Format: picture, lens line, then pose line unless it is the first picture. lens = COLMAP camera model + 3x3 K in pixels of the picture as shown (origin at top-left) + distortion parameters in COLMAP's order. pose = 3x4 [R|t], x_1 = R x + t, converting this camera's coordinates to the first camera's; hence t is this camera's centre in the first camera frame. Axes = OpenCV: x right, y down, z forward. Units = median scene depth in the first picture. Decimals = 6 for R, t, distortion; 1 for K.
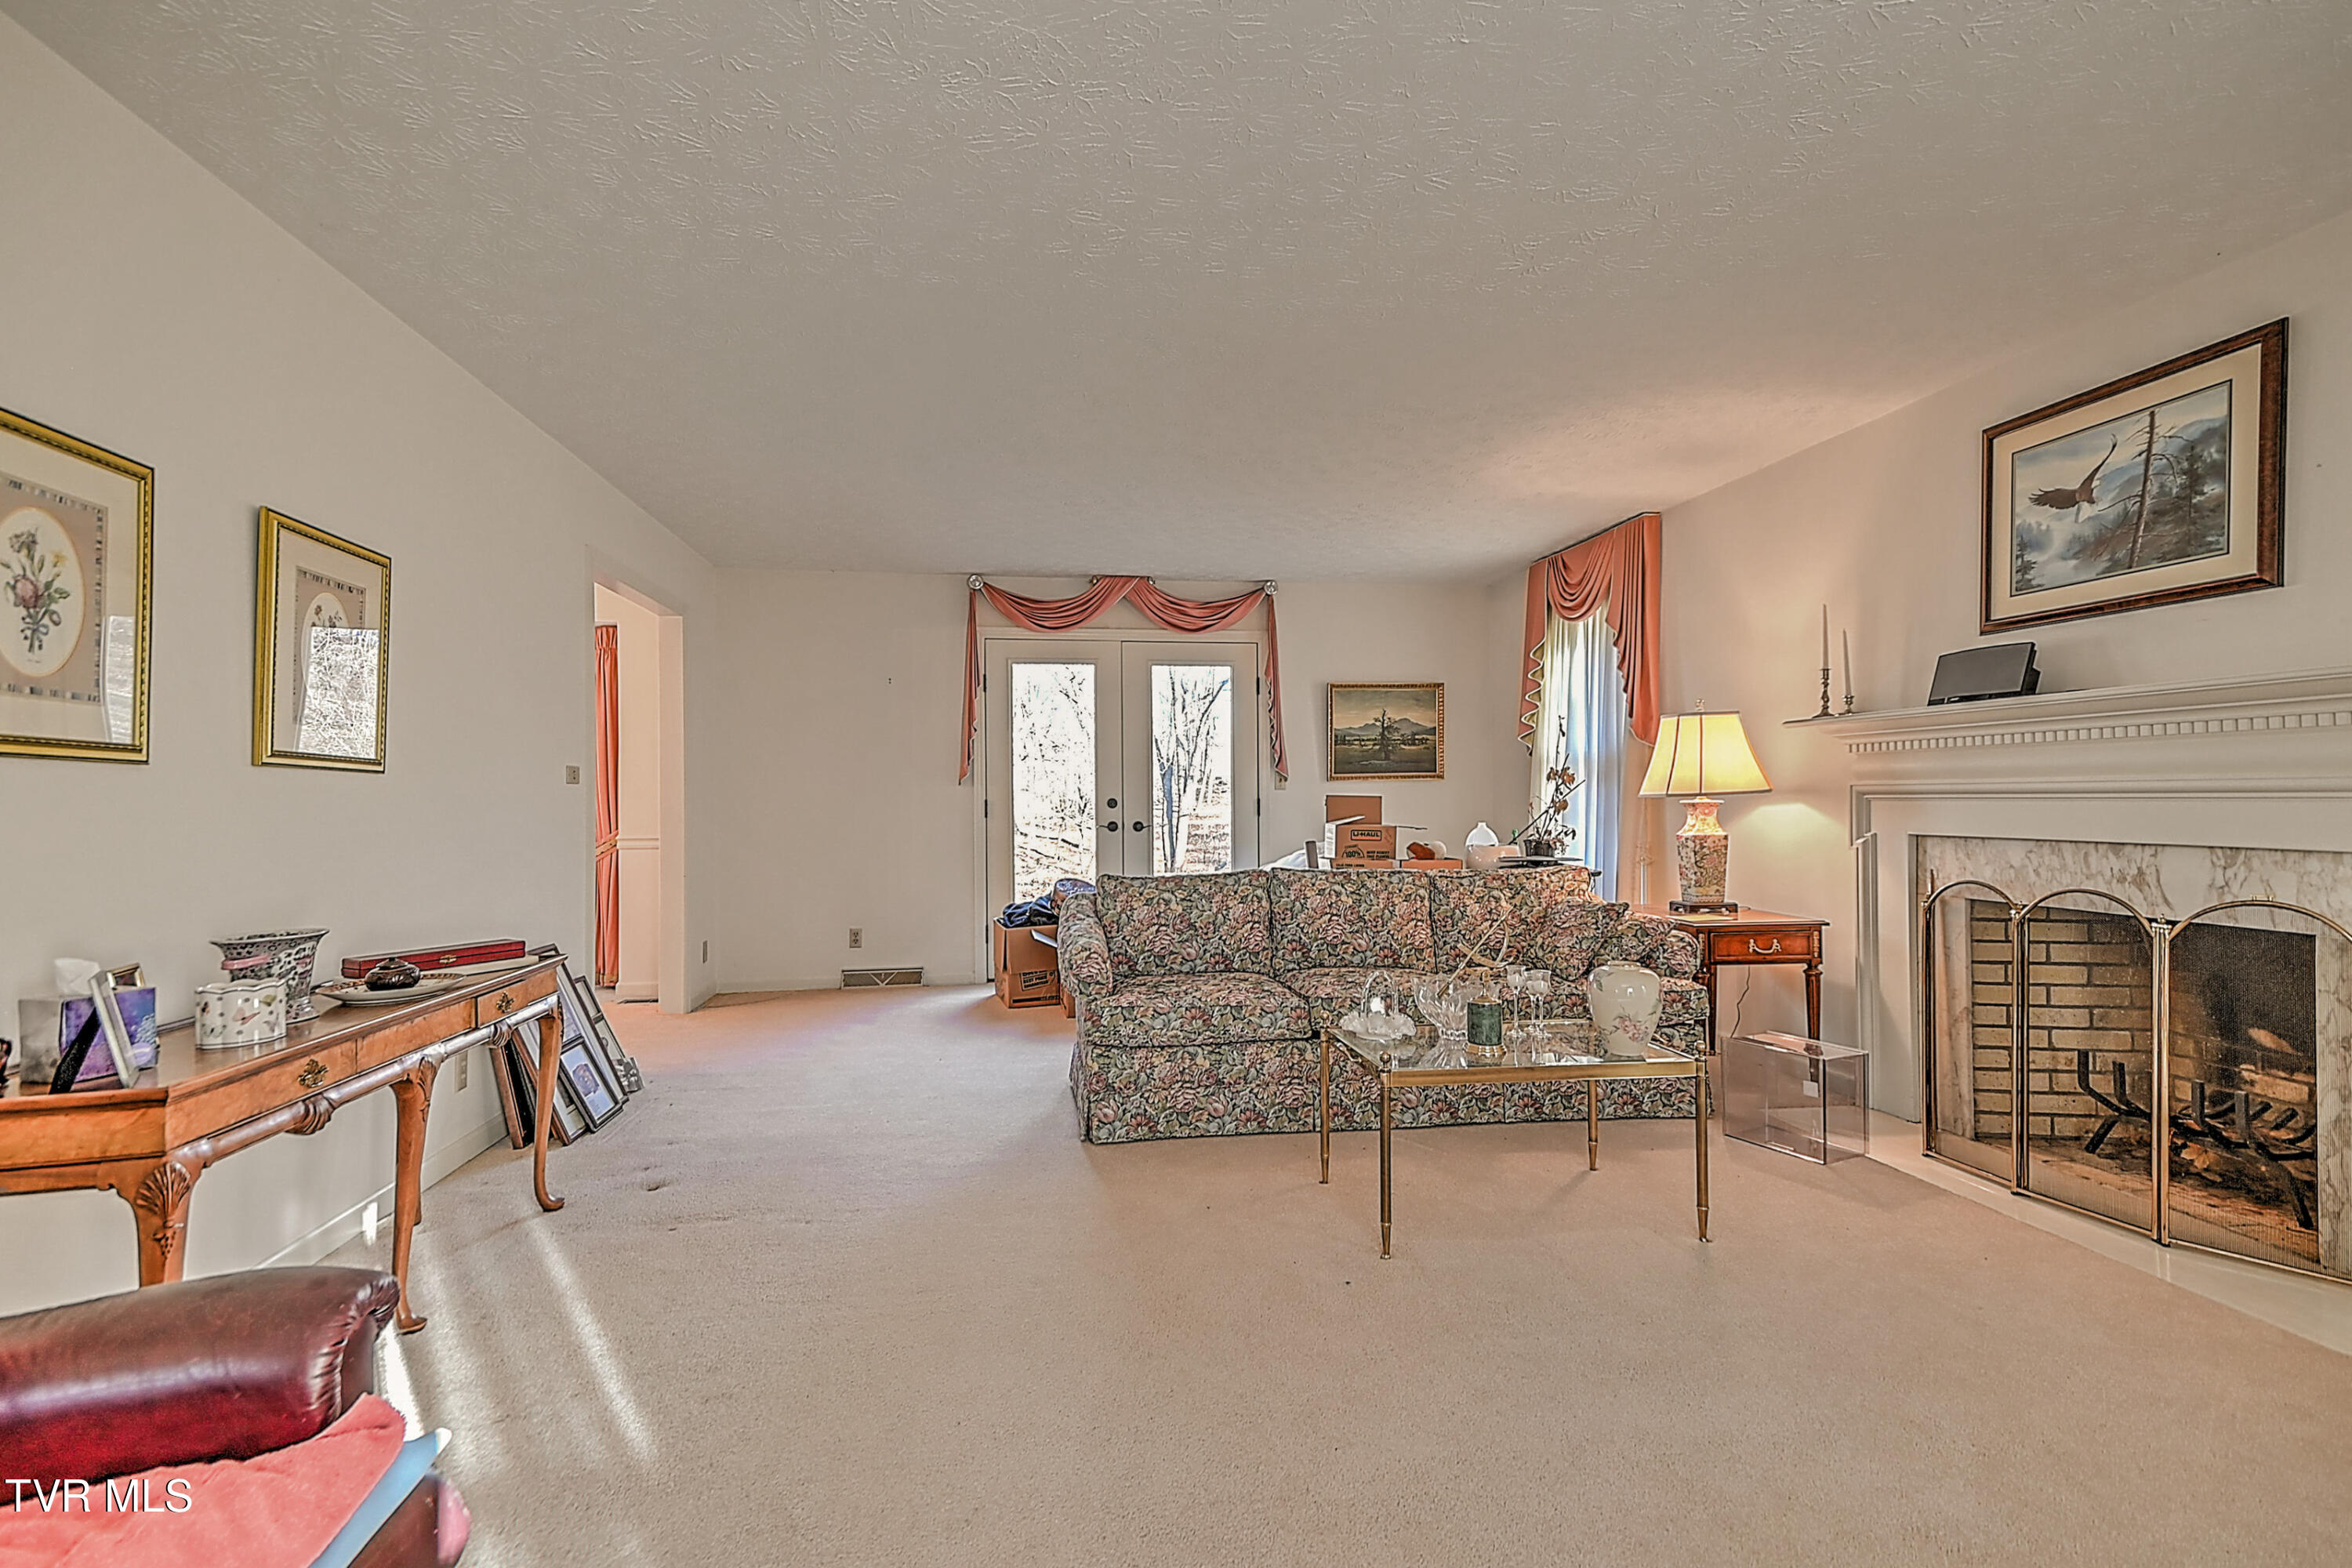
lens RADIAL K [[1088.9, 0, 1129.2], [0, 1088.9, 803.7], [0, 0, 1]] dist [0.036043, -0.000666]
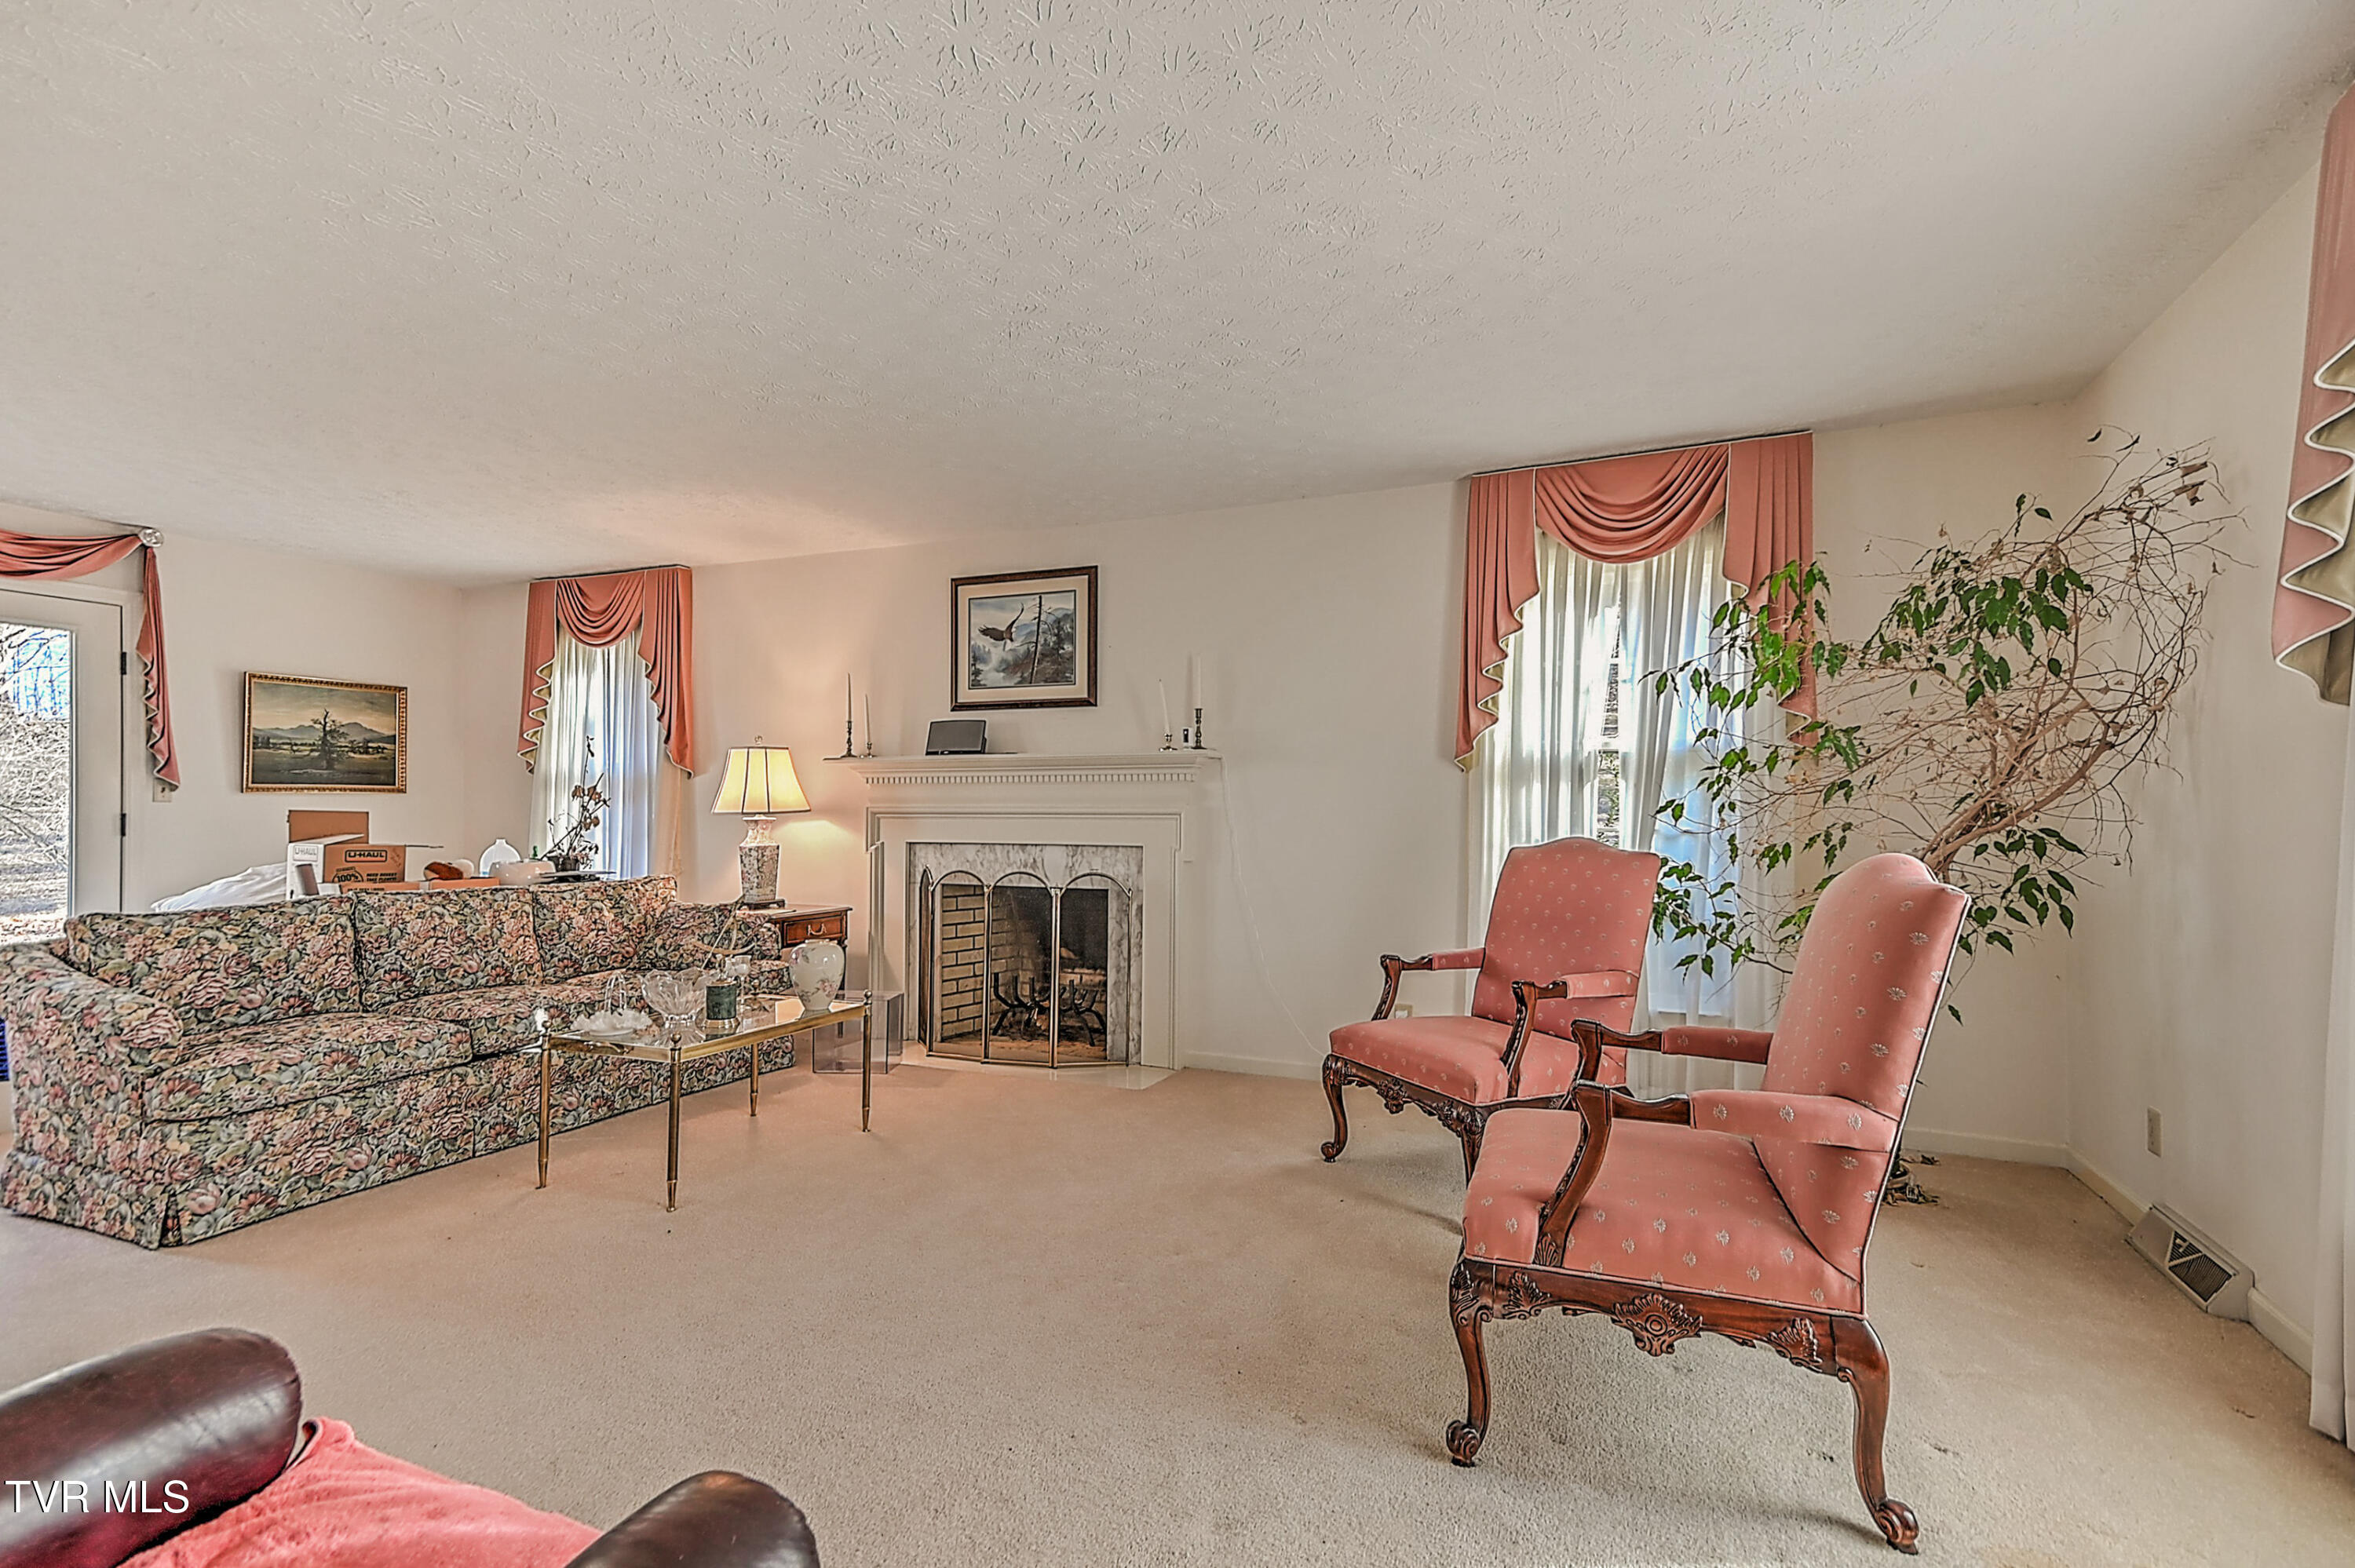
lens RADIAL K [[1142.7, 0, 1166.8], [0, 1142.7, 807.4], [0, 0, 1]] dist [0.037163, 0.000283]
pose [[0.509807, 0.013058, 0.860190, -0.409403], [-0.001639, 0.999898, -0.014207, 0.003078], [-0.860287, 0.005833, 0.509776, -0.056313]]
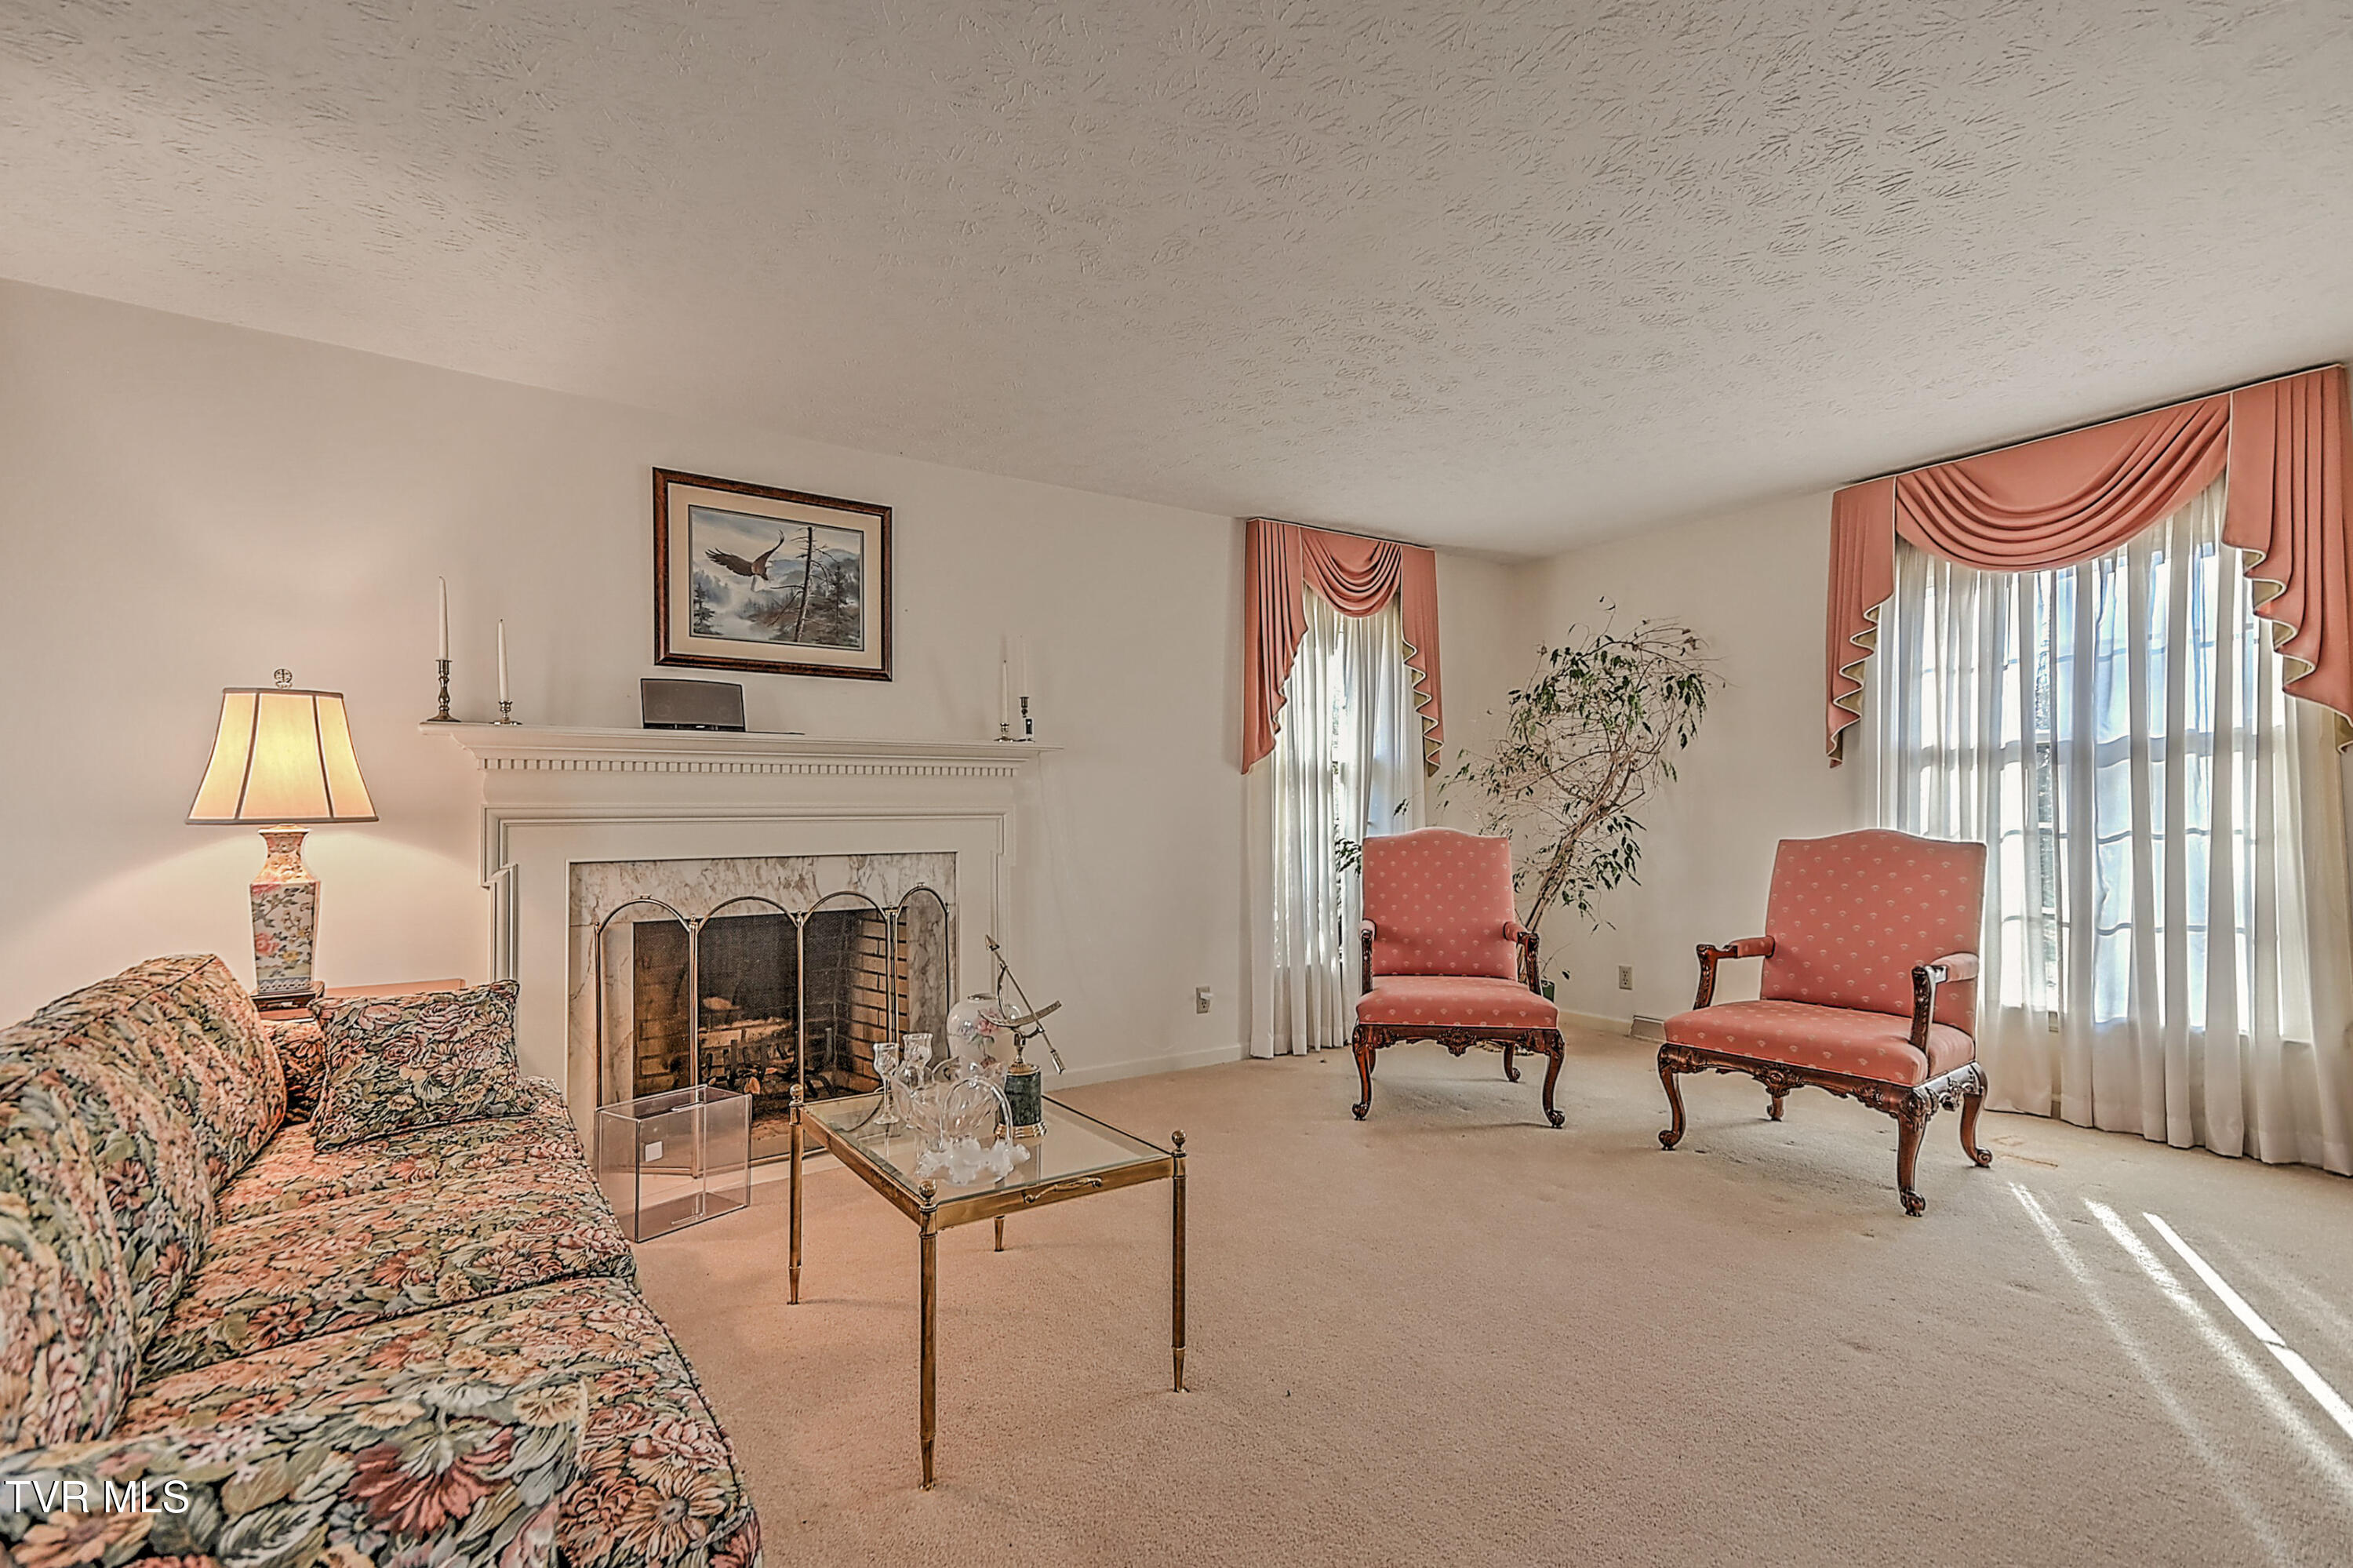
lens RADIAL K [[1142.0, 0, 1165.8], [0, 1142.0, 807.4], [0, 0, 1]] dist [0.037163, 0.000283]
pose [[-0.479912, 0.011506, 0.877241, -0.373455], [0.013562, 0.999892, -0.005695, -0.005743], [-0.877212, 0.009164, -0.480017, 1.024582]]
